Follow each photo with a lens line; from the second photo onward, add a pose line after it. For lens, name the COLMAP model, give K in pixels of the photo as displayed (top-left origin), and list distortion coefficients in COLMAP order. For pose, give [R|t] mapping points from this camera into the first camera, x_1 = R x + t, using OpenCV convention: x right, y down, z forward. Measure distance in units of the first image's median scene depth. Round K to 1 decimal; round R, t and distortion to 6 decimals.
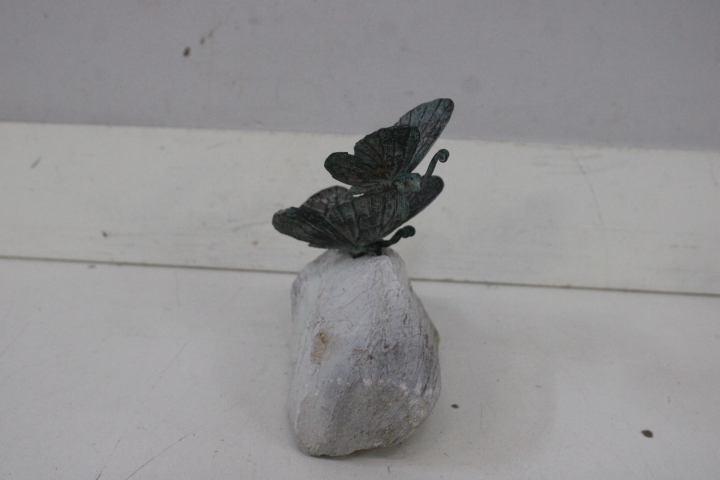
lens RADIAL K [[789.7, 0, 360.0], [0, 789.7, 240.0], [0, 0, 1]] dist [-0.123322, 0.156074]
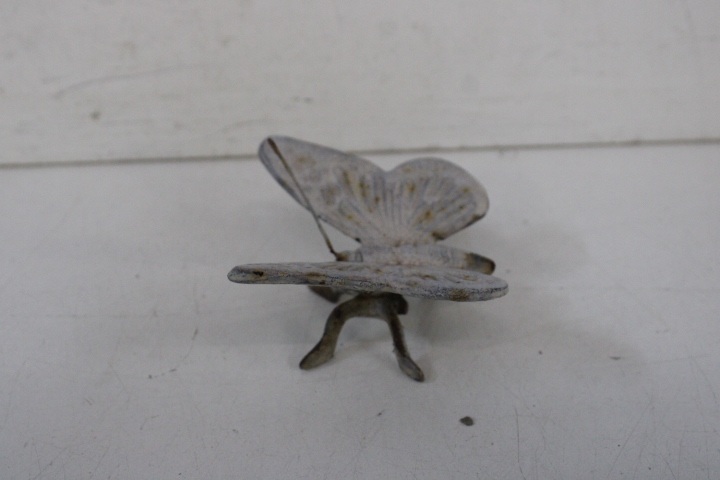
lens RADIAL K [[958.6, 0, 360.0], [0, 958.6, 240.0], [0, 0, 1]] dist [-0.063582, 0.076534]
pose [[0.994904, -0.096216, 0.030157, 0.030554], [0.087935, 0.974291, 0.207422, -0.035828], [-0.049339, -0.203713, 0.977787, 0.294156]]
